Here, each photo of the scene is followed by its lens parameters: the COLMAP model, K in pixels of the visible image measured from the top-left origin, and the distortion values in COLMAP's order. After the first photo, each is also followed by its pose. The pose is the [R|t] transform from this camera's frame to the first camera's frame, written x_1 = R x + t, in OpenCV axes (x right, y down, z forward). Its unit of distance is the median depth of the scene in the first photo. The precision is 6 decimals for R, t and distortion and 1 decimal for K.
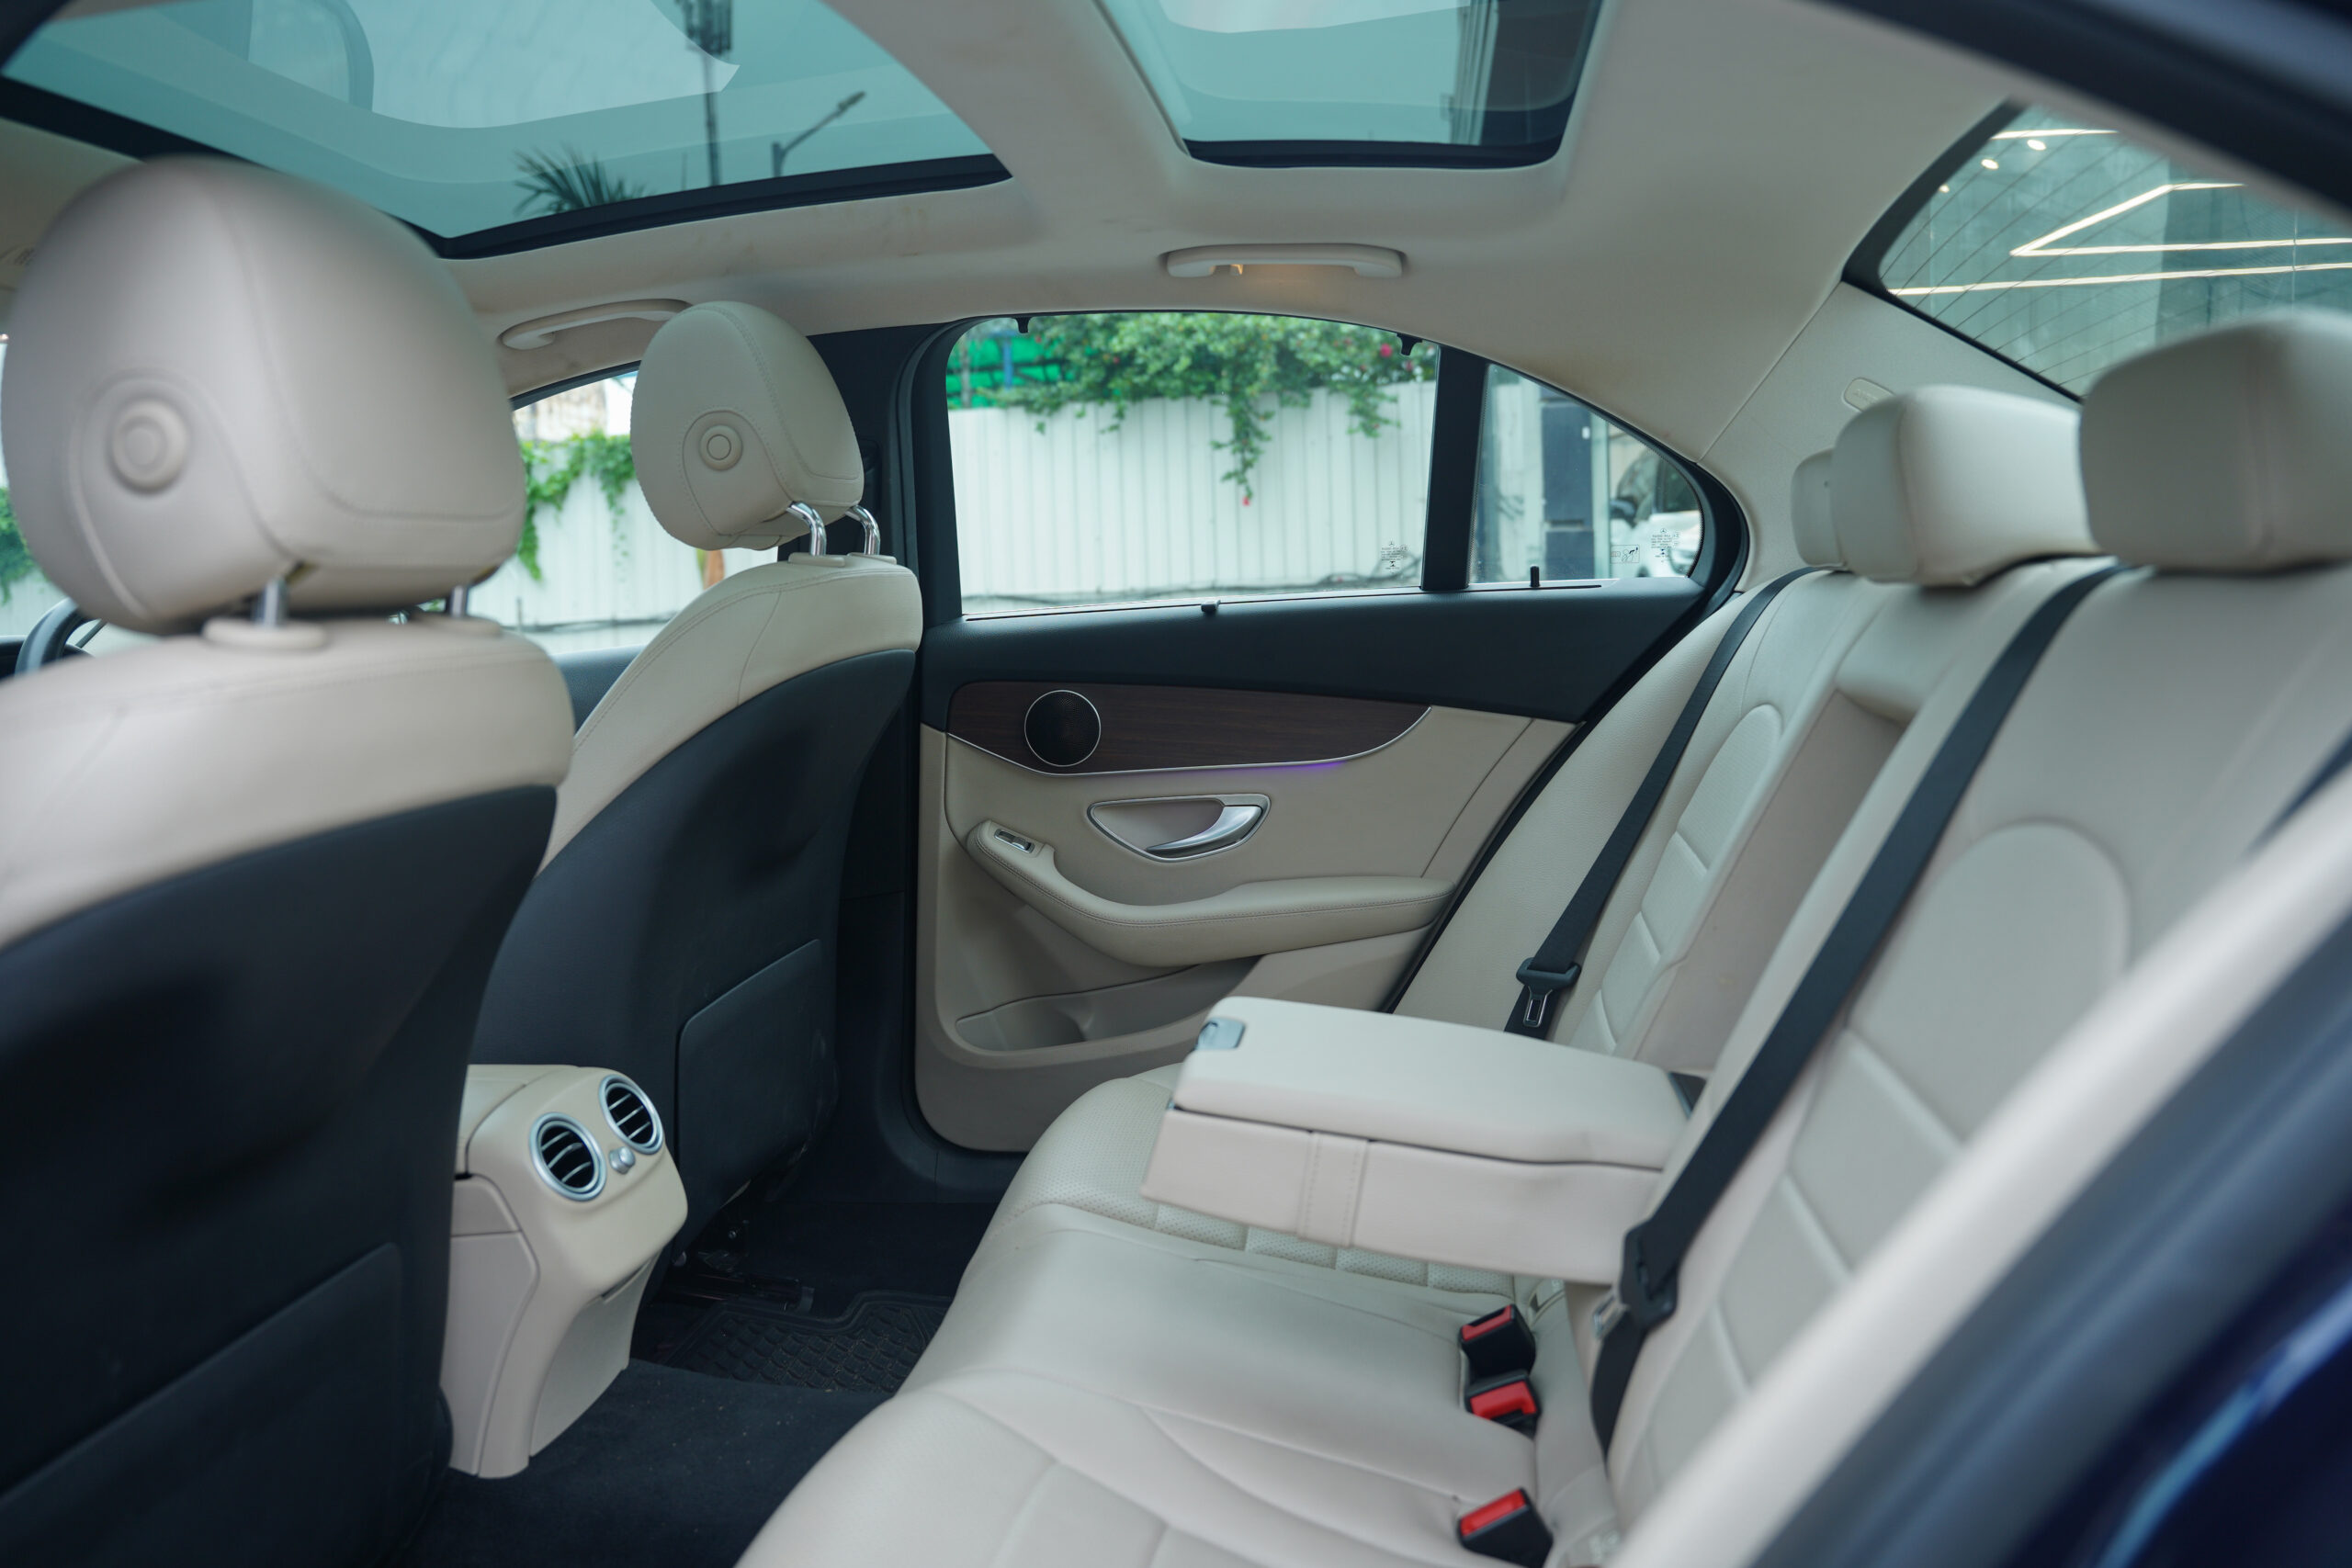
lens RADIAL K [[1667.1, 0, 1274.3], [0, 1667.1, 797.5], [0, 0, 1]] dist [-0.118873, 0.076627]
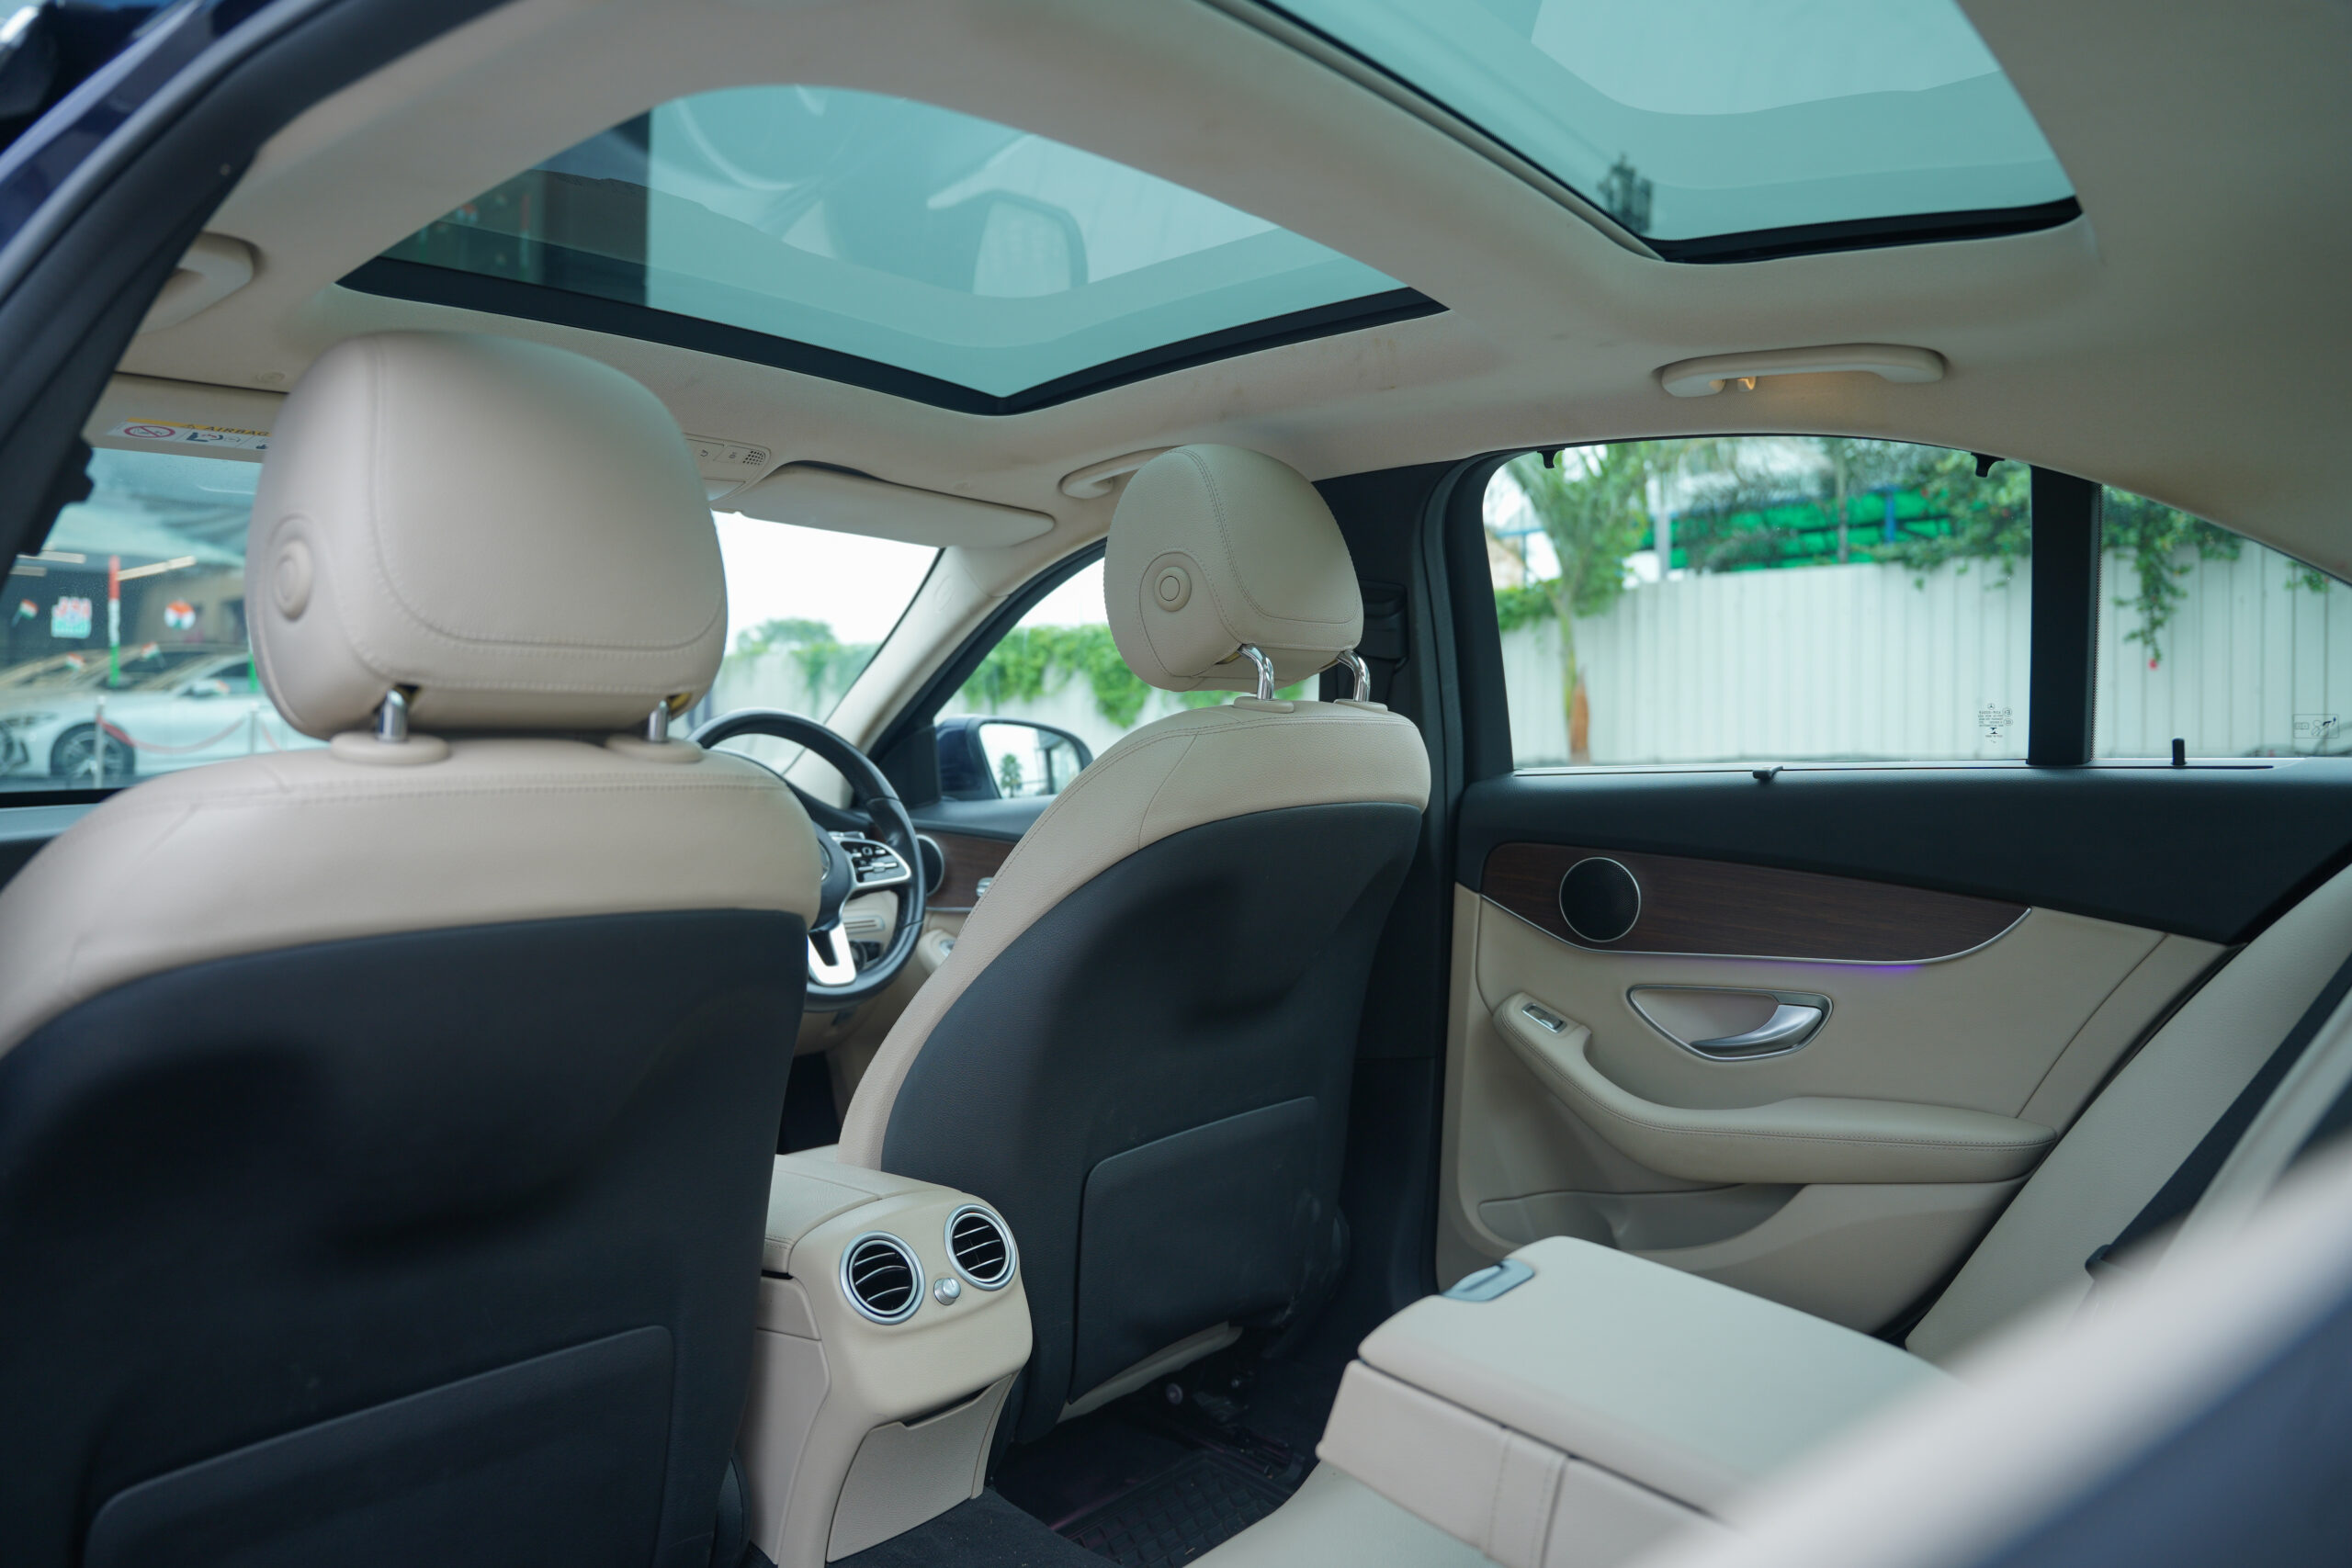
lens RADIAL K [[1667.1, 0, 1234.0], [0, 1667.1, 830.0], [0, 0, 1]] dist [-0.118873, 0.076627]
pose [[0.859326, 0.057816, -0.508150, 0.158210], [-0.094862, 0.994367, -0.047284, -0.017827], [0.502554, 0.088836, 0.859970, 0.121177]]
